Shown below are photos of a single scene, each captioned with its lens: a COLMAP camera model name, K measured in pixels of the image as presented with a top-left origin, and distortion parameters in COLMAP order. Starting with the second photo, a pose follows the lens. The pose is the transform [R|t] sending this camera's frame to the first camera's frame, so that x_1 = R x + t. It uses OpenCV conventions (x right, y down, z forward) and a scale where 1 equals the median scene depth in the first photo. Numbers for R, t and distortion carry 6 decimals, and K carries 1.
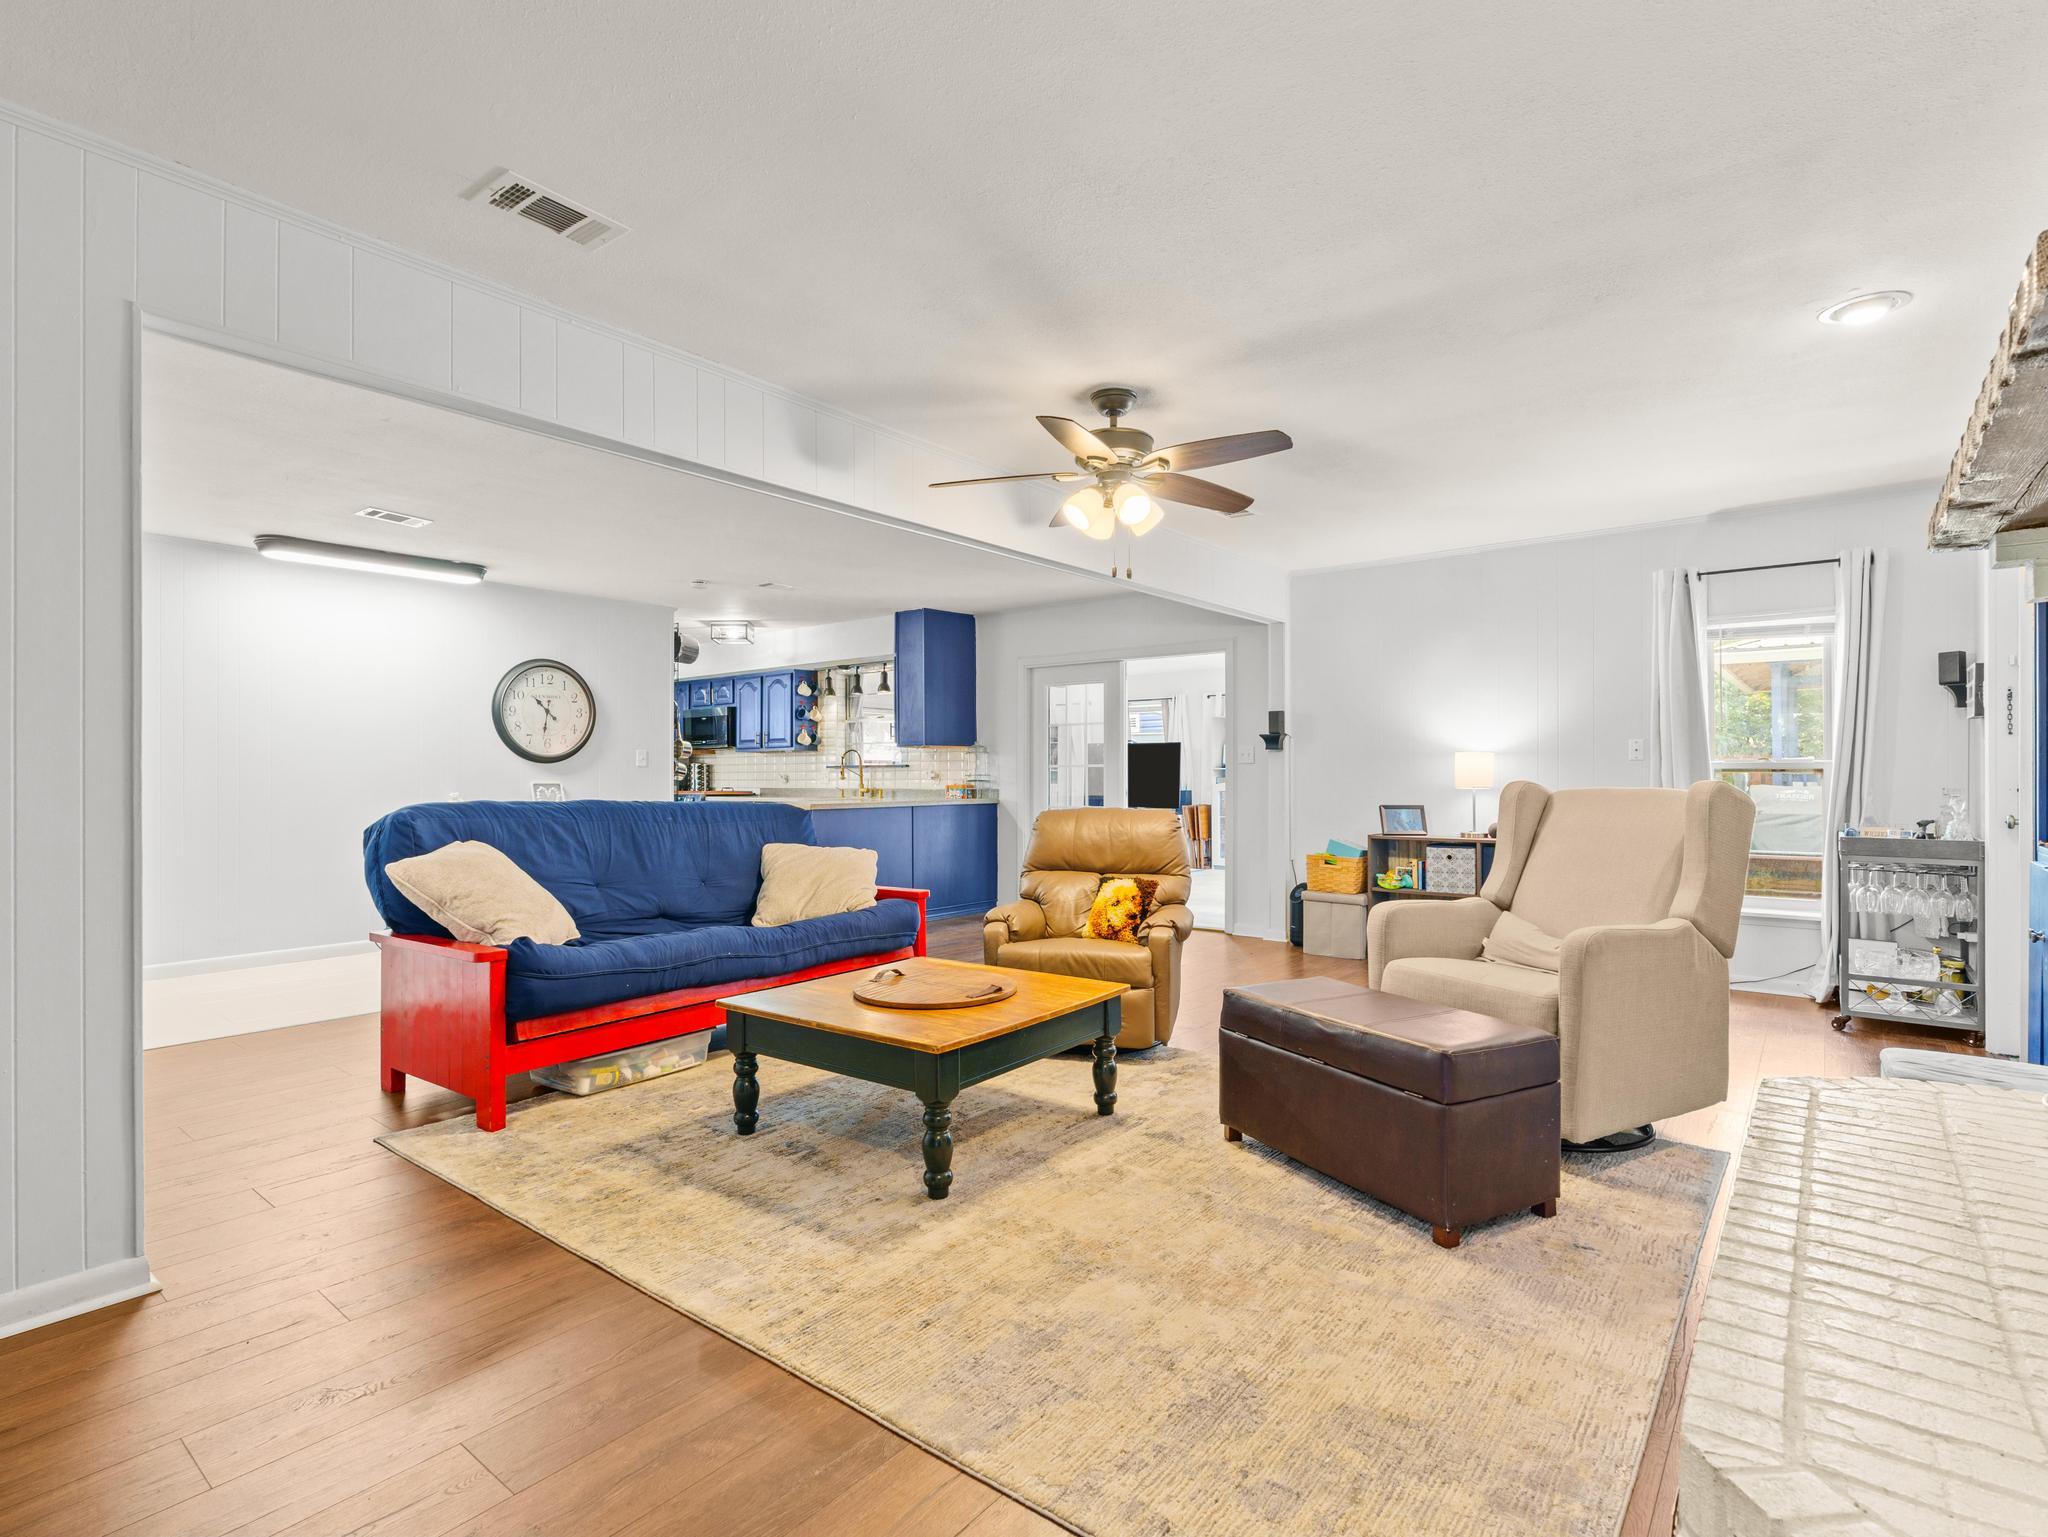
lens RADIAL K [[1011.4, 0, 1024.1], [0, 1011.4, 765.6], [0, 0, 1]] dist [-0.007215, 0.000285]
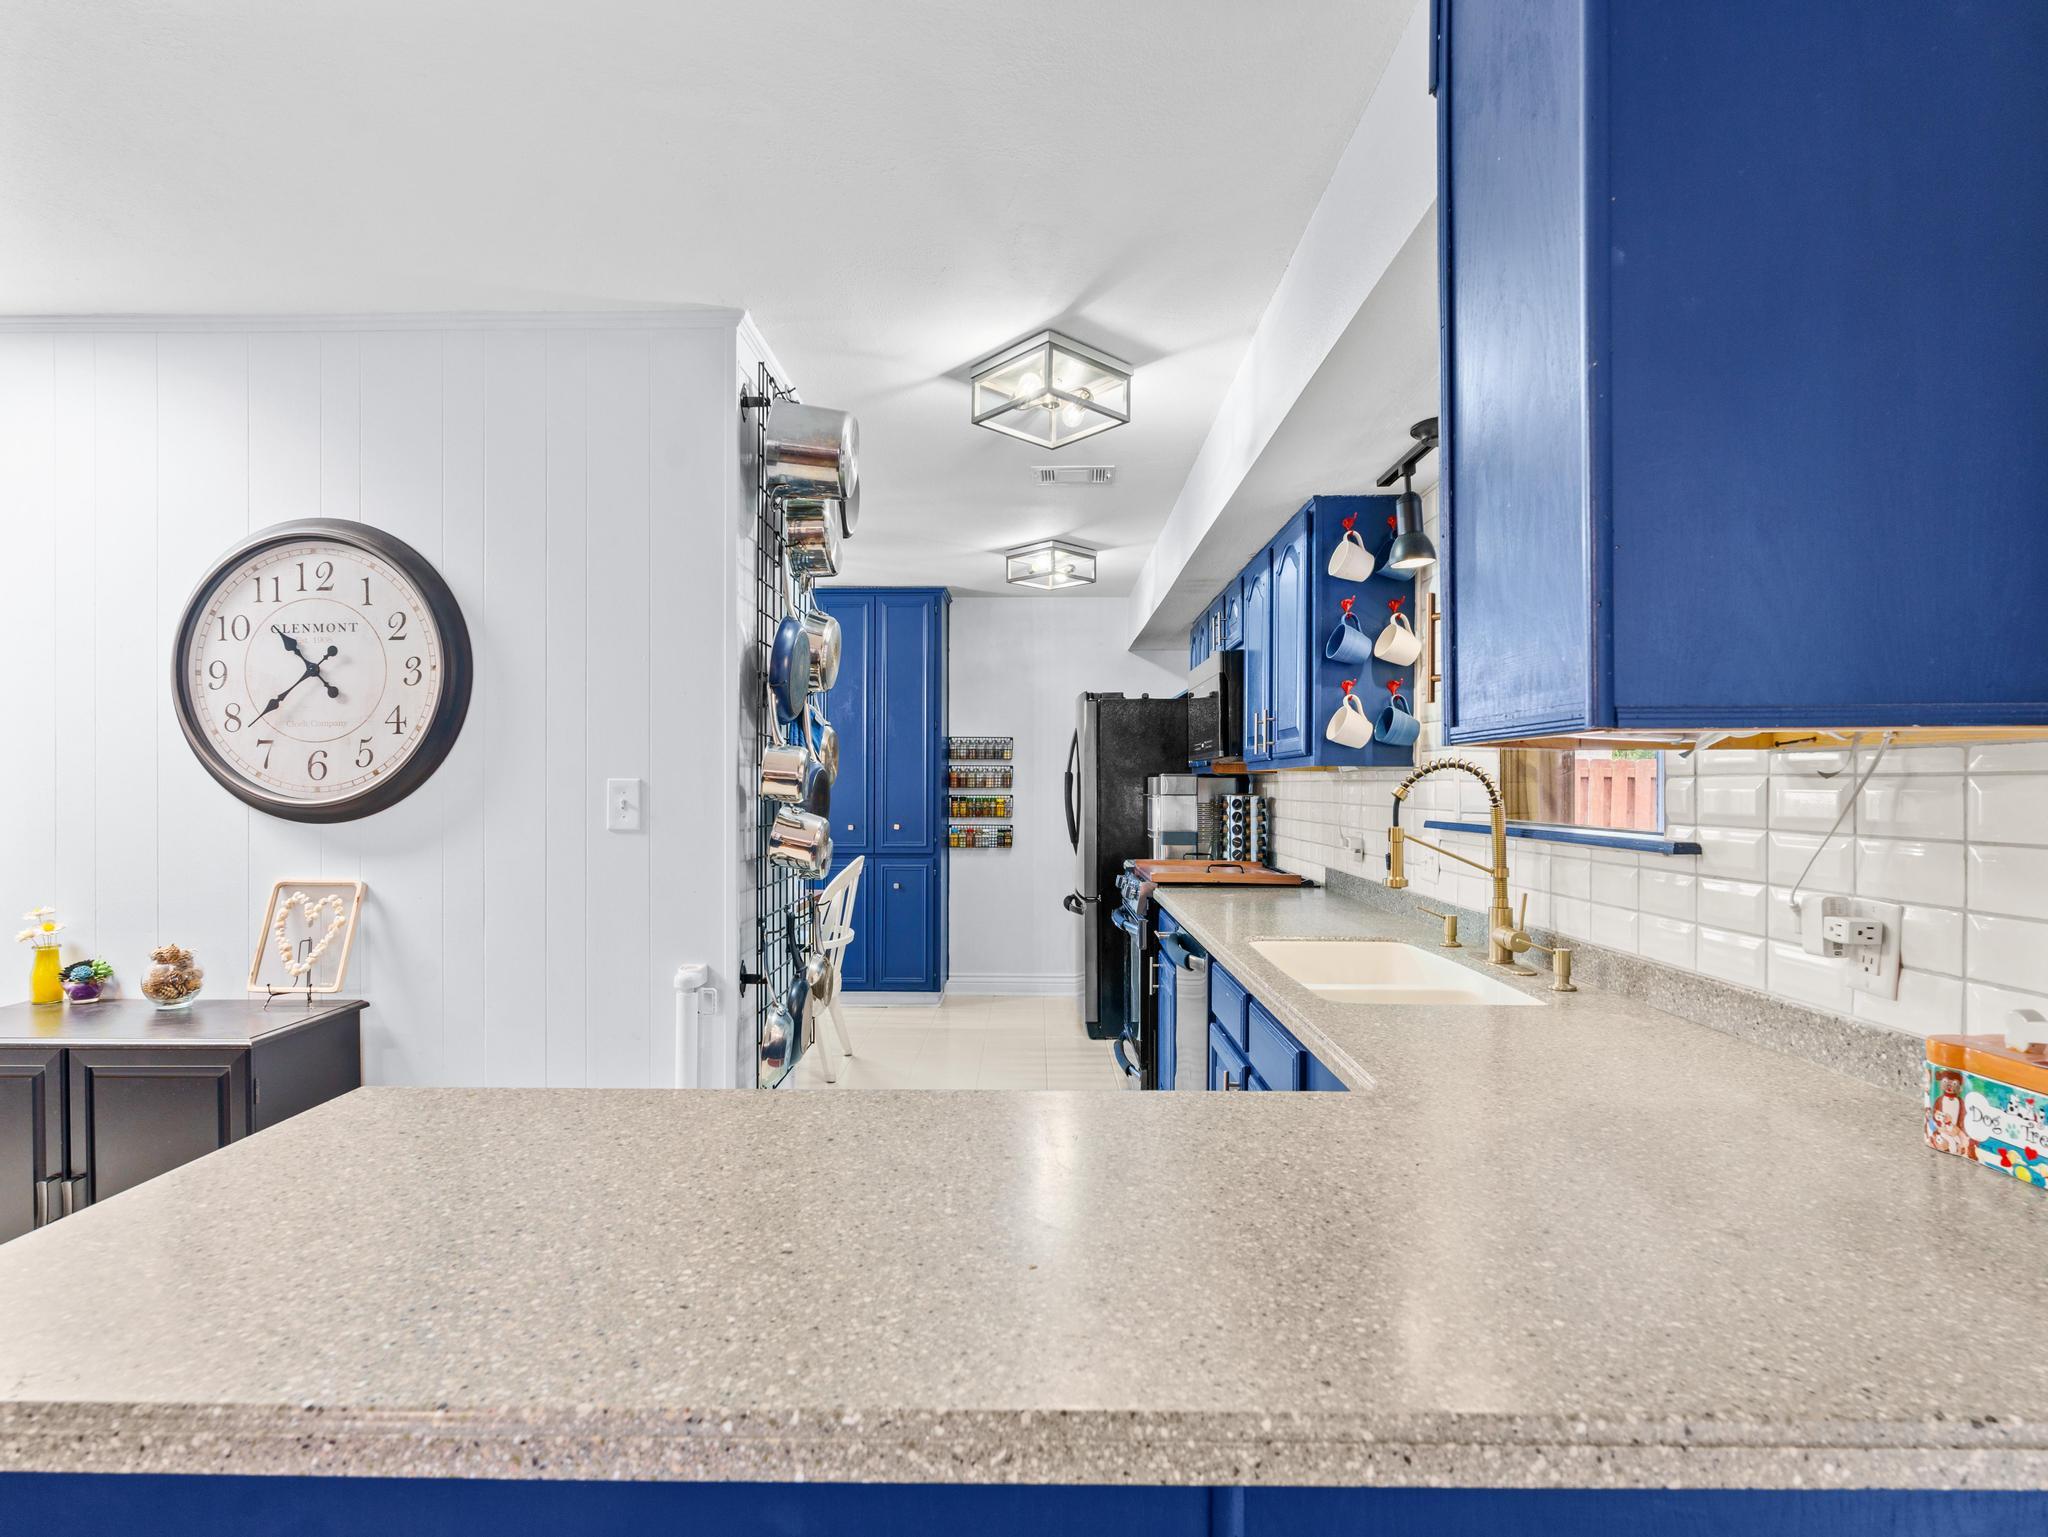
lens RADIAL K [[1011.4, 0, 1025.2], [0, 1011.4, 785.0], [0, 0, 1]] dist [-0.007215, 0.000285]
pose [[0.620168, 0.004170, -0.784458, -0.047144], [0.005882, 0.999933, 0.009966, -0.013851], [0.784447, -0.010794, 0.620102, 0.794361]]
